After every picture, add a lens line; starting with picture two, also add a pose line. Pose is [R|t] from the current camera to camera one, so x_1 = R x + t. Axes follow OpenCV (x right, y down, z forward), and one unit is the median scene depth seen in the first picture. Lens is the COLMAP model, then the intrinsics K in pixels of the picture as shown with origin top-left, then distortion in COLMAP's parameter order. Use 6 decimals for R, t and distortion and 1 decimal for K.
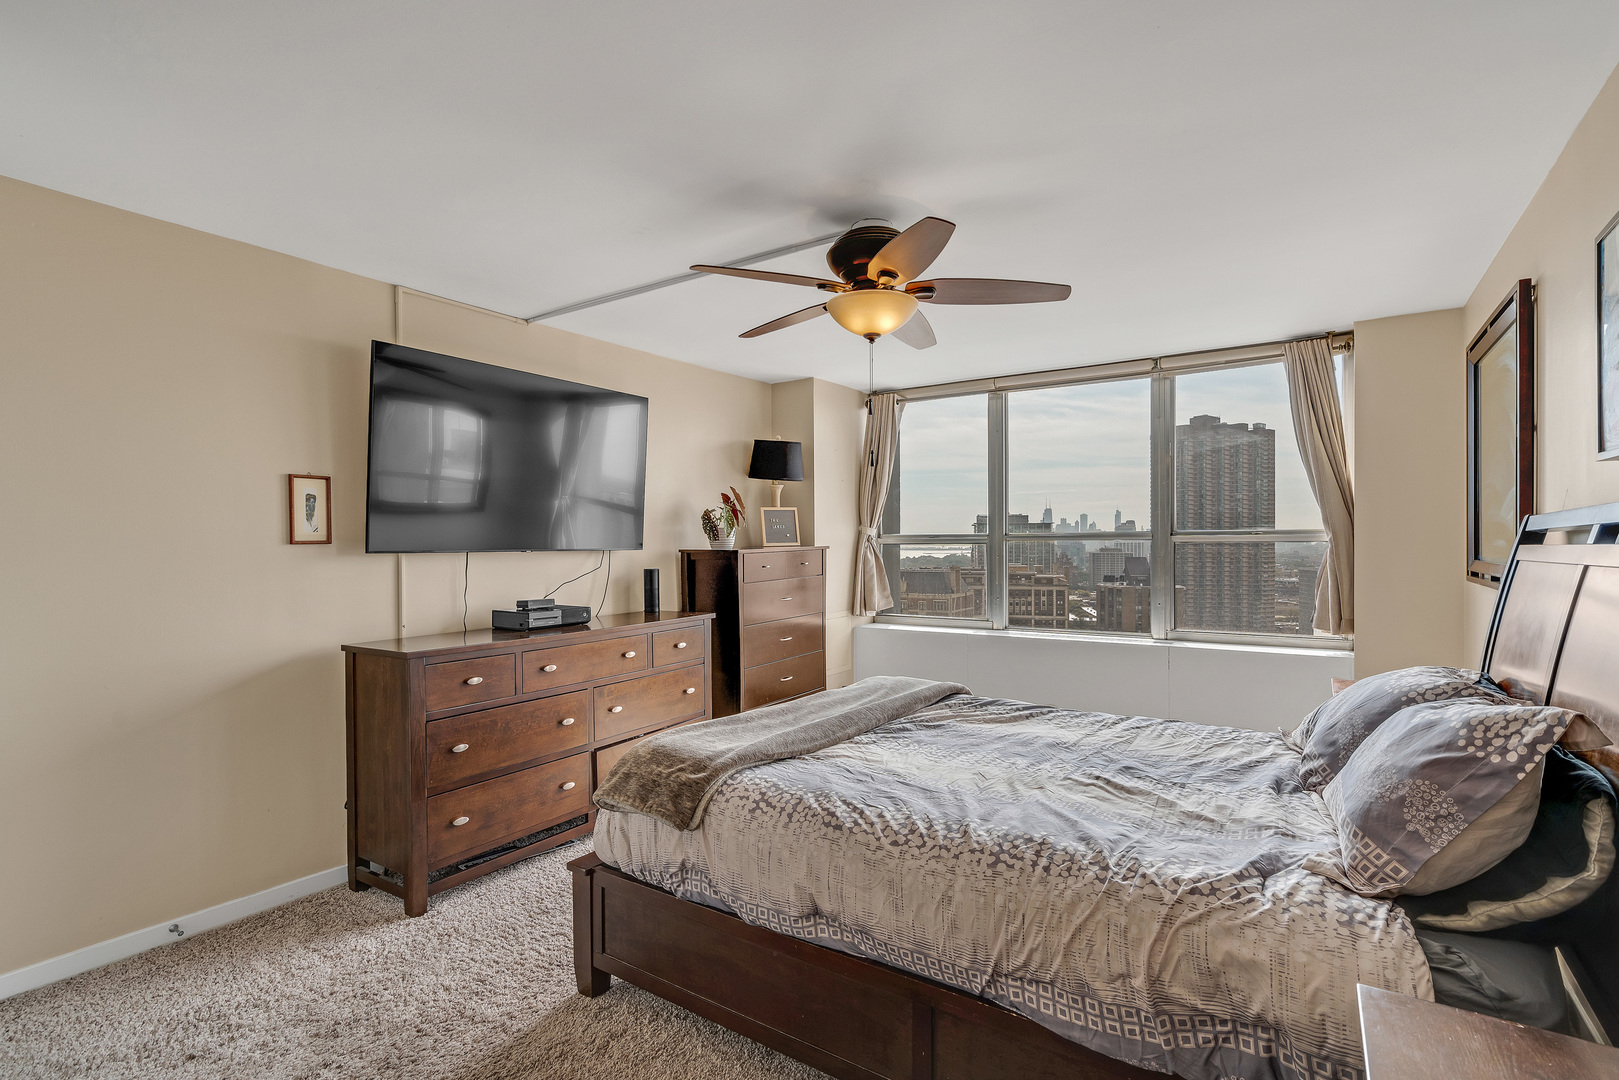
lens RADIAL K [[770.6, 0, 816.4], [0, 770.6, 534.5], [0, 0, 1]] dist [0.007227, 0.000176]
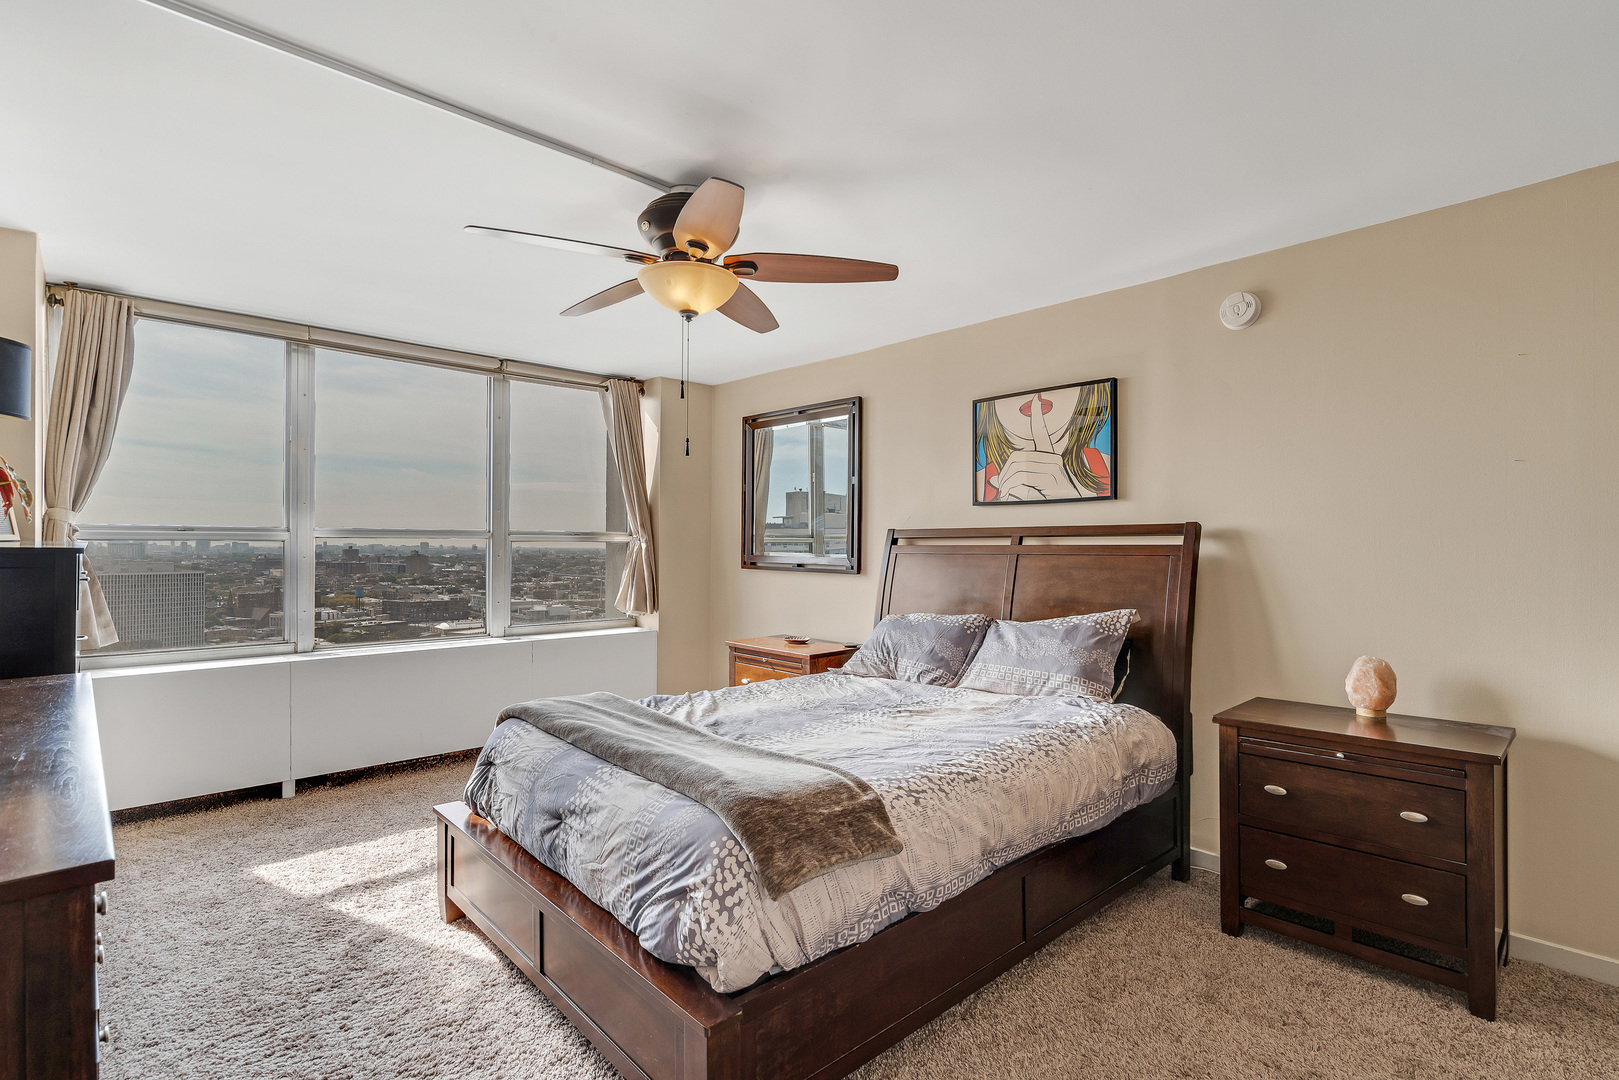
lens RADIAL K [[770.6, 0, 816.1], [0, 770.6, 546.6], [0, 0, 1]] dist [0.007227, 0.000176]
pose [[0.230413, 0.002967, 0.973089, -1.079510], [-0.015970, 0.999872, 0.000733, 0.022033], [-0.972962, -0.015709, 0.230431, 0.882106]]
